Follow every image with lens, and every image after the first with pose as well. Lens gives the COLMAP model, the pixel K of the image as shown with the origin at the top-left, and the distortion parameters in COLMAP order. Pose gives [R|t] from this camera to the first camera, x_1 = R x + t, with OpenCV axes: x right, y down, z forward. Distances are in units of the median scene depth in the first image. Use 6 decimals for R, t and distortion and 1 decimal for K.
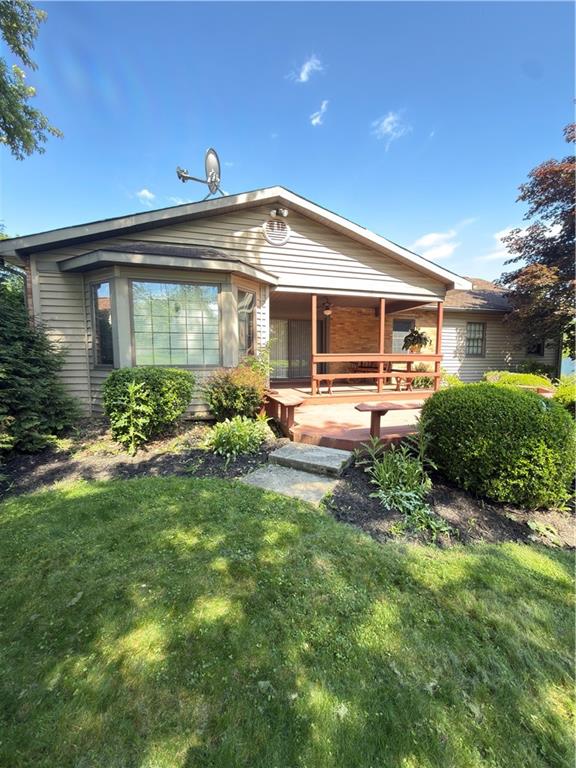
lens RADIAL K [[306.1, 0, 290.4], [0, 306.1, 386.0], [0, 0, 1]] dist [-0.002928, -0.000324]
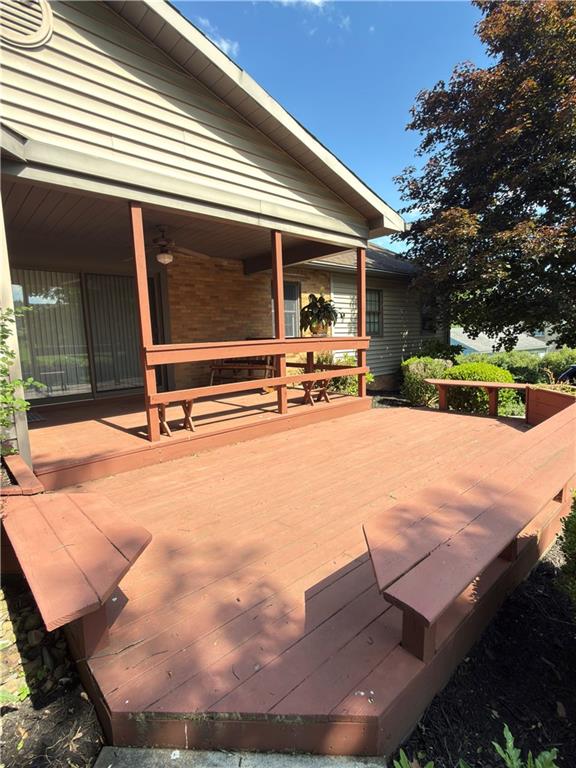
lens RADIAL K [[390.3, 0, 290.9], [0, 390.3, 383.6], [0, 0, 1]] dist [-0.000494, 0.001257]
pose [[0.896862, -0.082029, 0.434638, 0.015035], [0.072242, 0.996623, 0.039023, -0.056001], [-0.436371, -0.003599, 0.899760, 0.397145]]
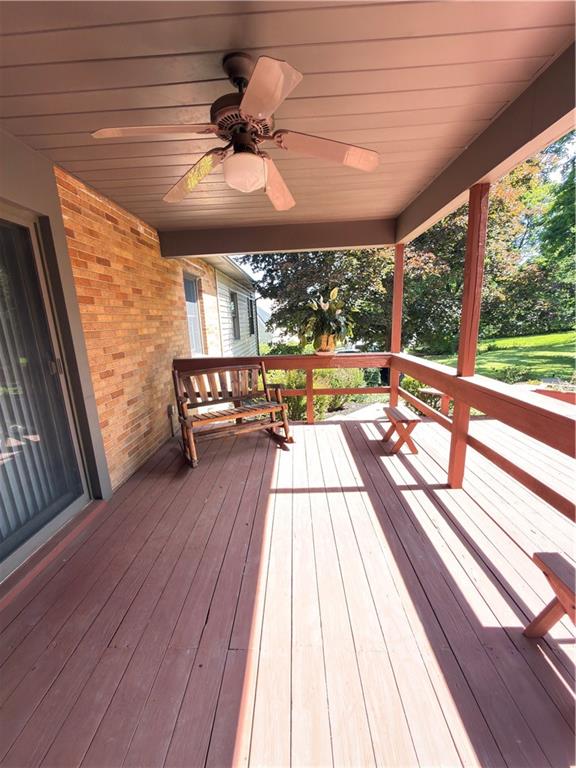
lens RADIAL K [[306.1, 0, 287.1], [0, 306.1, 387.1], [0, 0, 1]] dist [-0.002928, -0.000324]
pose [[0.296843, -0.214407, 0.930545, -0.068194], [0.120770, 0.975072, 0.186141, -0.183062], [-0.947259, 0.057128, 0.315337, 1.099457]]
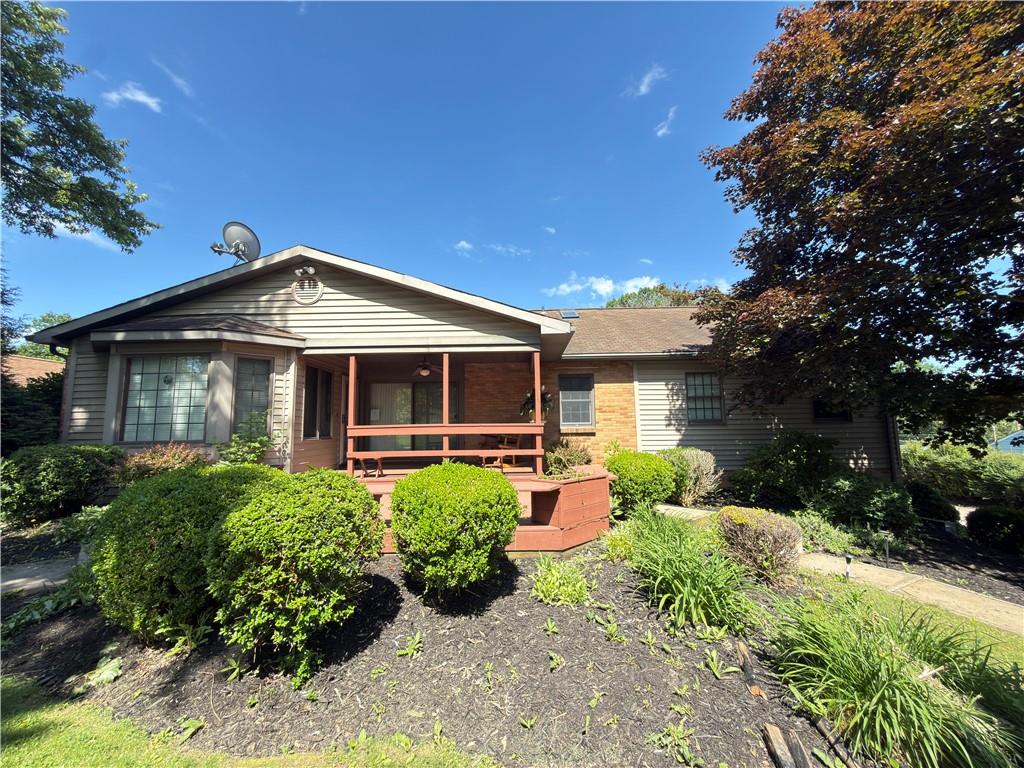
lens RADIAL K [[408.1, 0, 511.0], [0, 408.1, 385.3], [0, 0, 1]] dist [-0.002928, -0.000324]
pose [[0.958548, -0.043823, -0.281542, 0.744436], [-0.011792, 0.981154, -0.192869, -0.008189], [0.284689, 0.188194, 0.939966, 0.088651]]
